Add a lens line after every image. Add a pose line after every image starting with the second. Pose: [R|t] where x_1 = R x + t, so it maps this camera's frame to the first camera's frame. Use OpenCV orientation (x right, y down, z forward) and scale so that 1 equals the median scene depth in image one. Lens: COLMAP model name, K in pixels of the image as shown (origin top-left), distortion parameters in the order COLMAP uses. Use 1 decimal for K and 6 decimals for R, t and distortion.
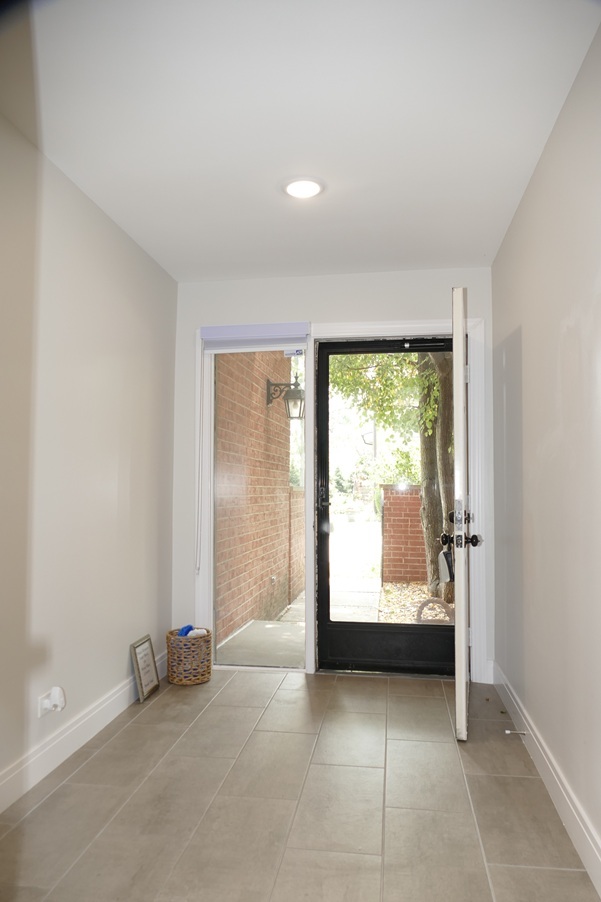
lens RADIAL K [[643.5, 0, 300.5], [0, 643.5, 451.0], [0, 0, 1]] dist [-0.006019, 0.003910]
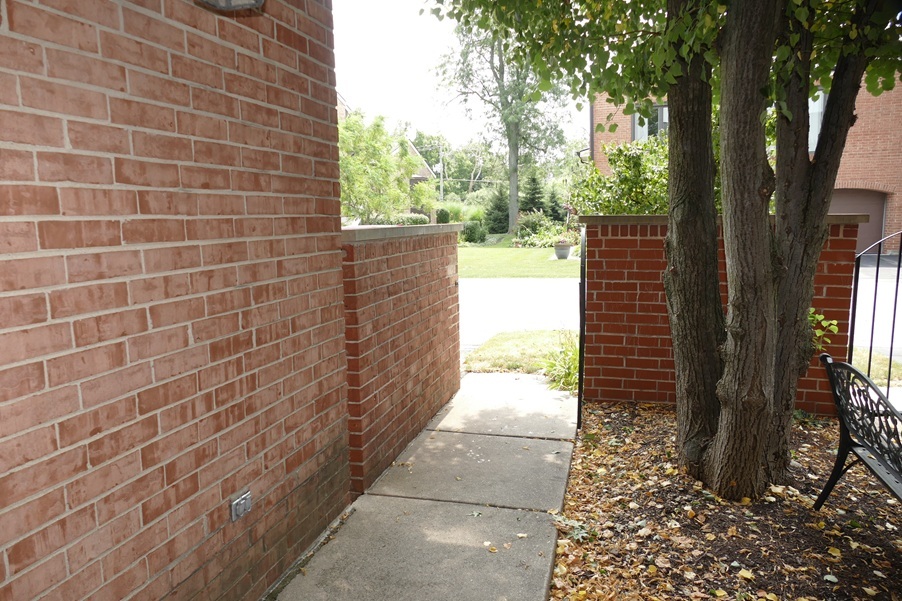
lens RADIAL K [[643.5, 0, 451.0], [0, 643.5, 300.5], [0, 0, 1]] dist [-0.006019, 0.003910]
pose [[0.993534, -0.009775, -0.113112, 0.079611], [0.030801, 0.982130, 0.185668, 0.020397], [0.109276, -0.187951, 0.976080, 0.486024]]
